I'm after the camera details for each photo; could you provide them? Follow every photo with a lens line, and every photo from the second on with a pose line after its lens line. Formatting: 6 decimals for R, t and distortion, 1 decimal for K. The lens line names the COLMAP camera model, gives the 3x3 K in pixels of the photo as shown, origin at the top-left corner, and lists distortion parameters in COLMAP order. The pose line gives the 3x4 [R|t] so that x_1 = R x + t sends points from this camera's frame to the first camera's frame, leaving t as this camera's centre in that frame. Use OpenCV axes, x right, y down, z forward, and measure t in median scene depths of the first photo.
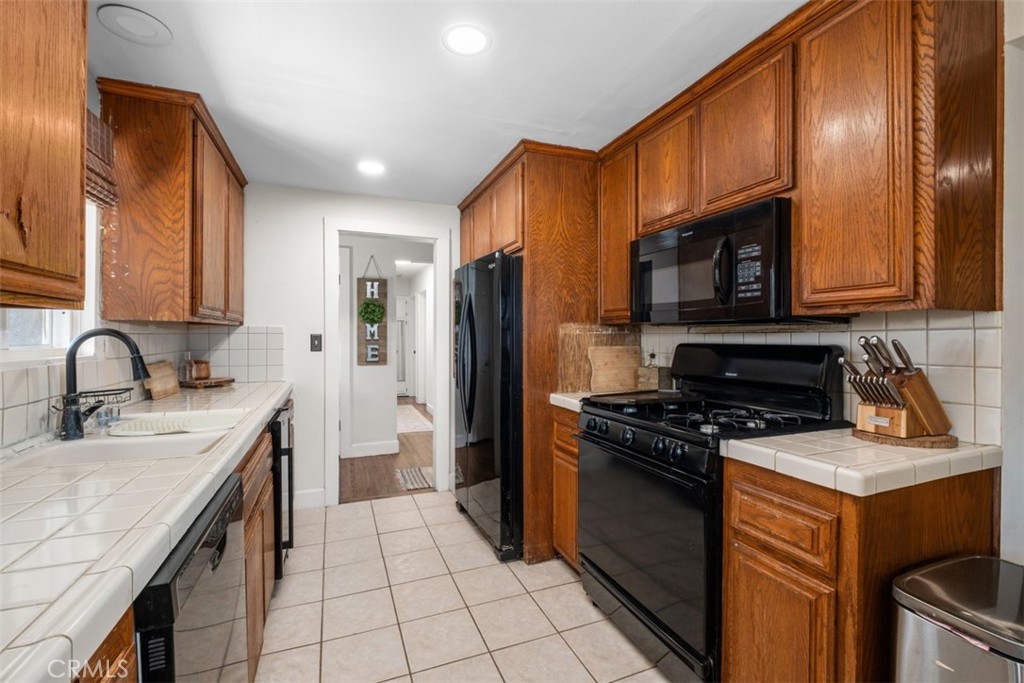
lens RADIAL K [[441.7, 0, 509.0], [0, 441.7, 338.2], [0, 0, 1]] dist [-0.000618, -0.003350]
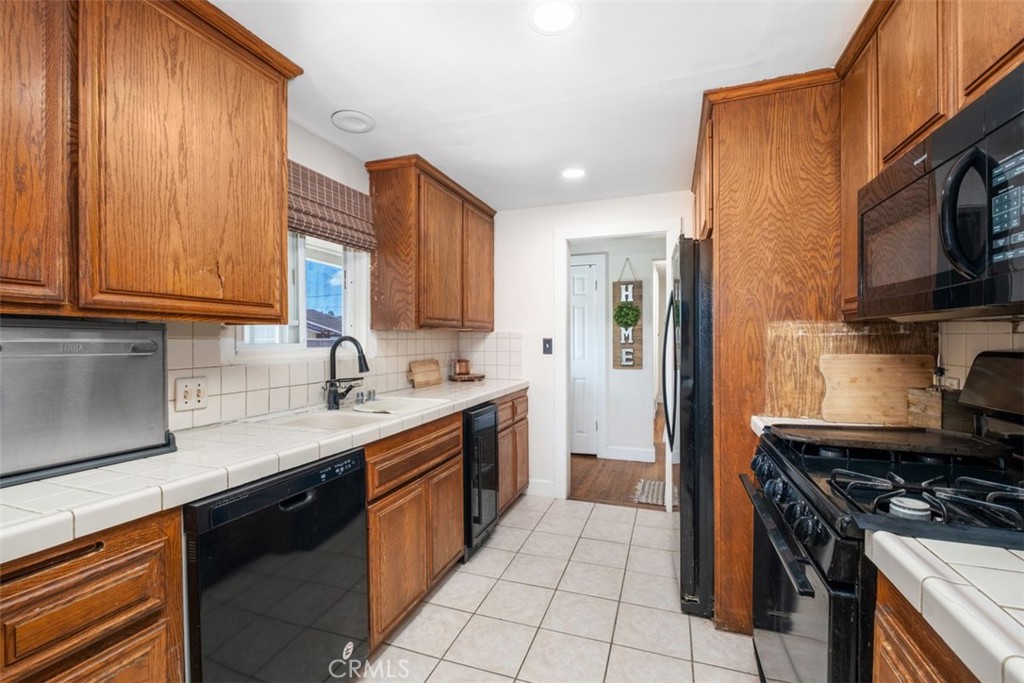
lens RADIAL K [[441.7, 0, 510.2], [0, 441.7, 343.2], [0, 0, 1]] dist [-0.000618, -0.003350]
pose [[0.746835, 0.000899, -0.665008, 0.279001], [0.002117, 0.999991, 0.003730, -0.001623], [0.665006, -0.004193, 0.746827, 0.161482]]
